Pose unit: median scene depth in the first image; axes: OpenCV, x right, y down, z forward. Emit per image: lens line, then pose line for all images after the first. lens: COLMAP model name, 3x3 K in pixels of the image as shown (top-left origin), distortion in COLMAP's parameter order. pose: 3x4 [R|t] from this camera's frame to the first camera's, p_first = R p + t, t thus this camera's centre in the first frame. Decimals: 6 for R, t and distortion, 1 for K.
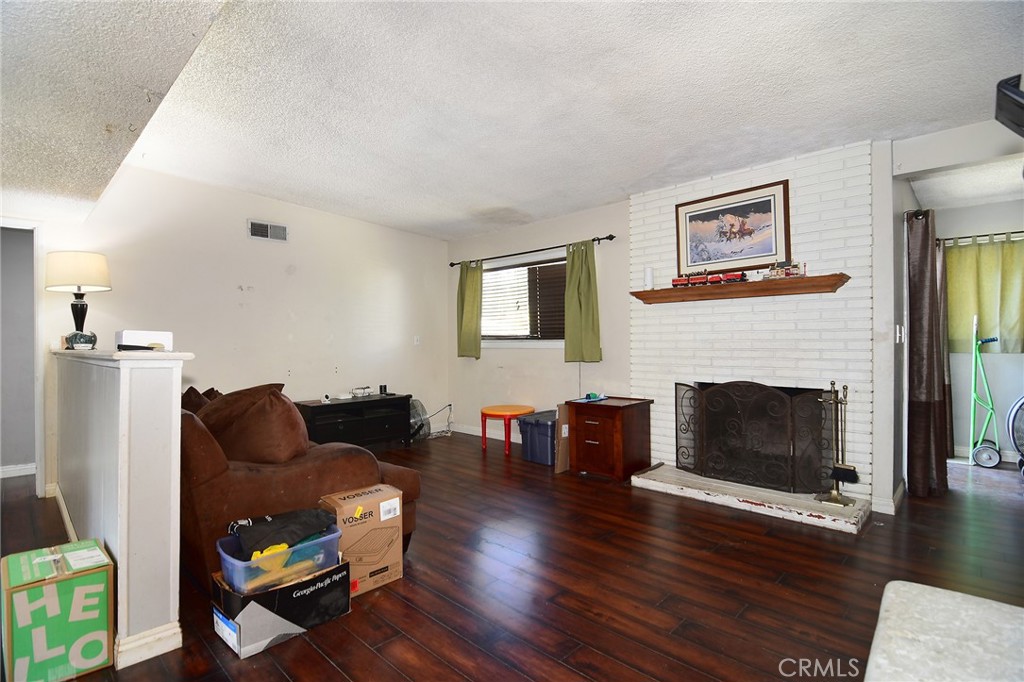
lens RADIAL K [[490.6, 0, 512.9], [0, 490.6, 339.6], [0, 0, 1]] dist [-0.008763, -0.006606]
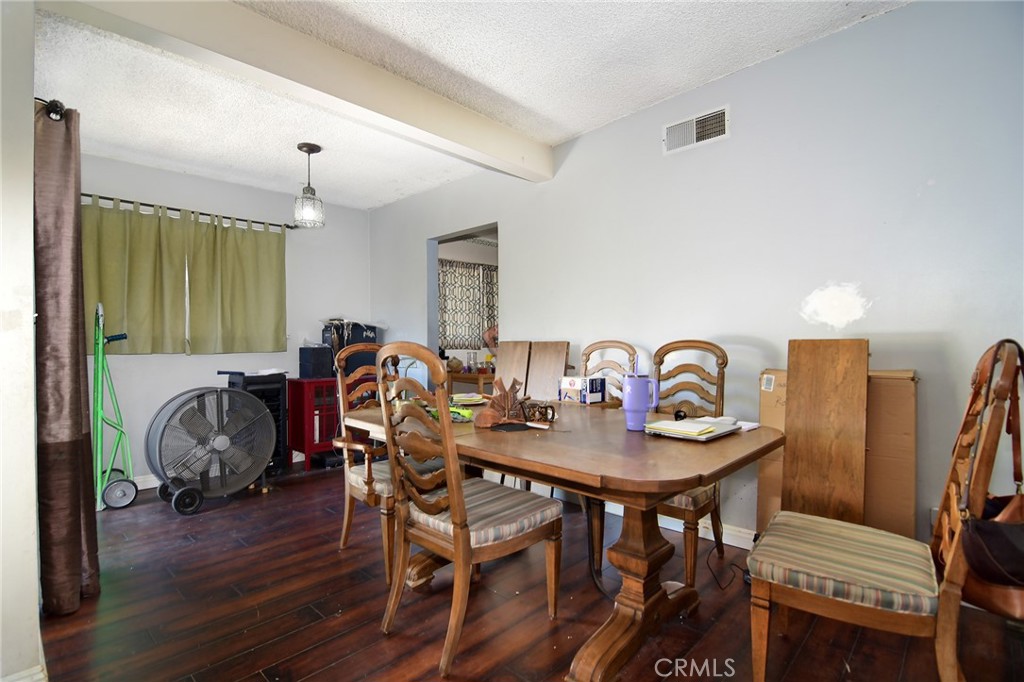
lens RADIAL K [[490.6, 0, 514.0], [0, 490.6, 345.0], [0, 0, 1]] dist [-0.008763, -0.006606]
pose [[-0.004474, -0.003116, 0.999985, 0.280501], [-0.000249, 0.999995, 0.003115, 0.014257], [-0.999990, -0.000235, -0.004475, 0.478332]]
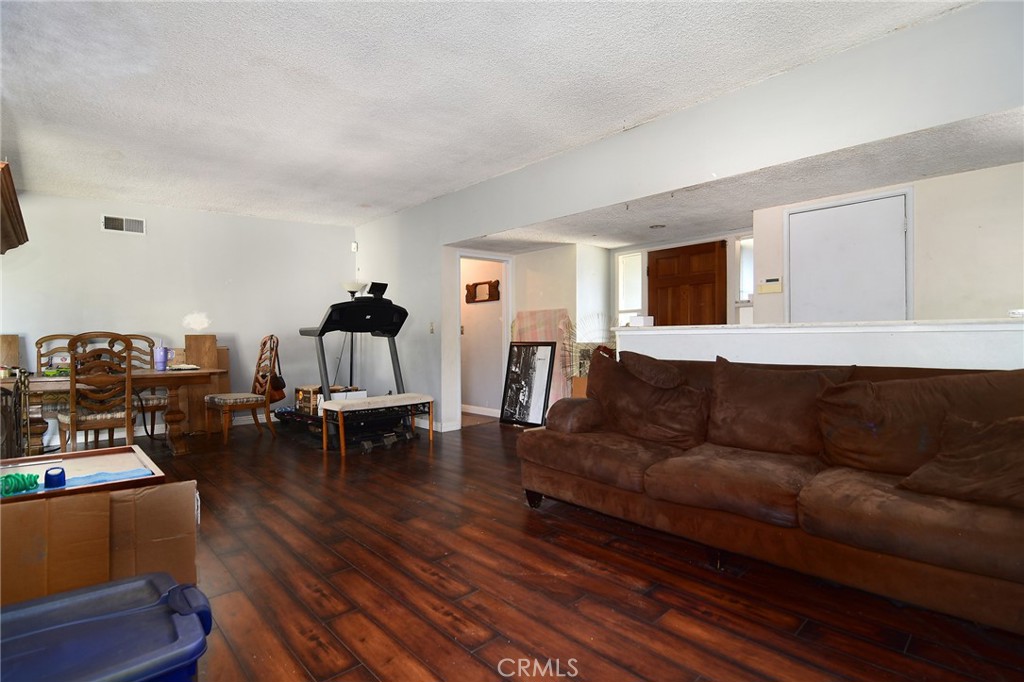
lens RADIAL K [[490.6, 0, 515.1], [0, 490.6, 341.8], [0, 0, 1]] dist [-0.008763, -0.006606]
pose [[-0.999117, 0.010249, 0.040752, -0.172646], [0.010140, 0.999944, -0.002868, 0.045597], [-0.040779, -0.002452, -0.999165, 1.583645]]
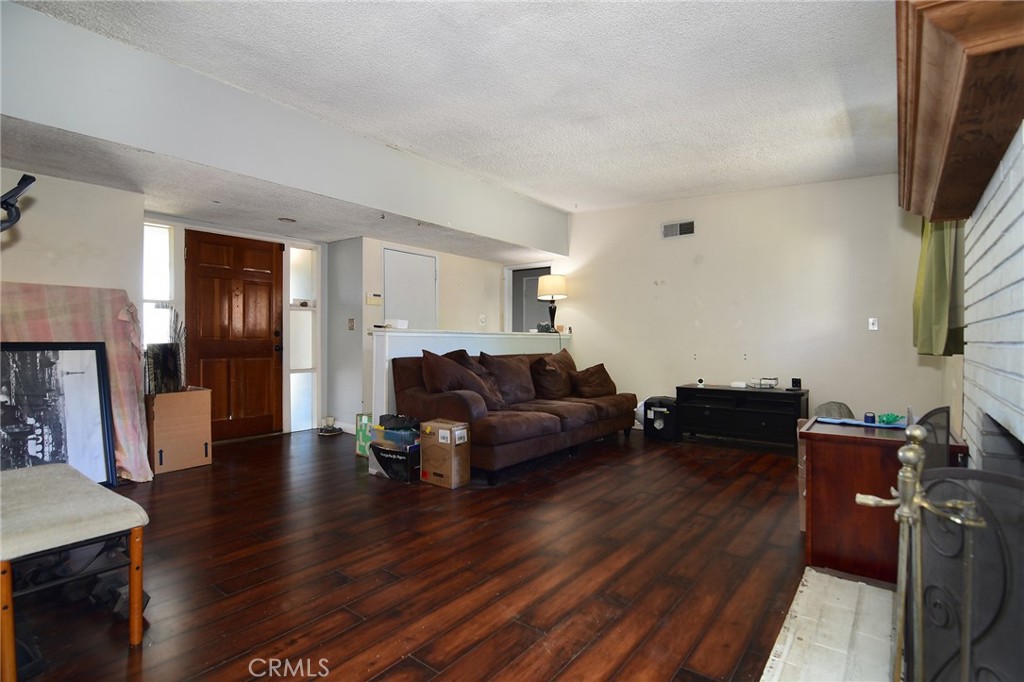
lens RADIAL K [[490.6, 0, 512.6], [0, 490.6, 338.4], [0, 0, 1]] dist [-0.008763, -0.006606]
pose [[0.100555, 0.000611, -0.994931, 0.793402], [0.002612, 0.999996, 0.000878, 0.036398], [0.994928, -0.002687, 0.100553, 0.690914]]
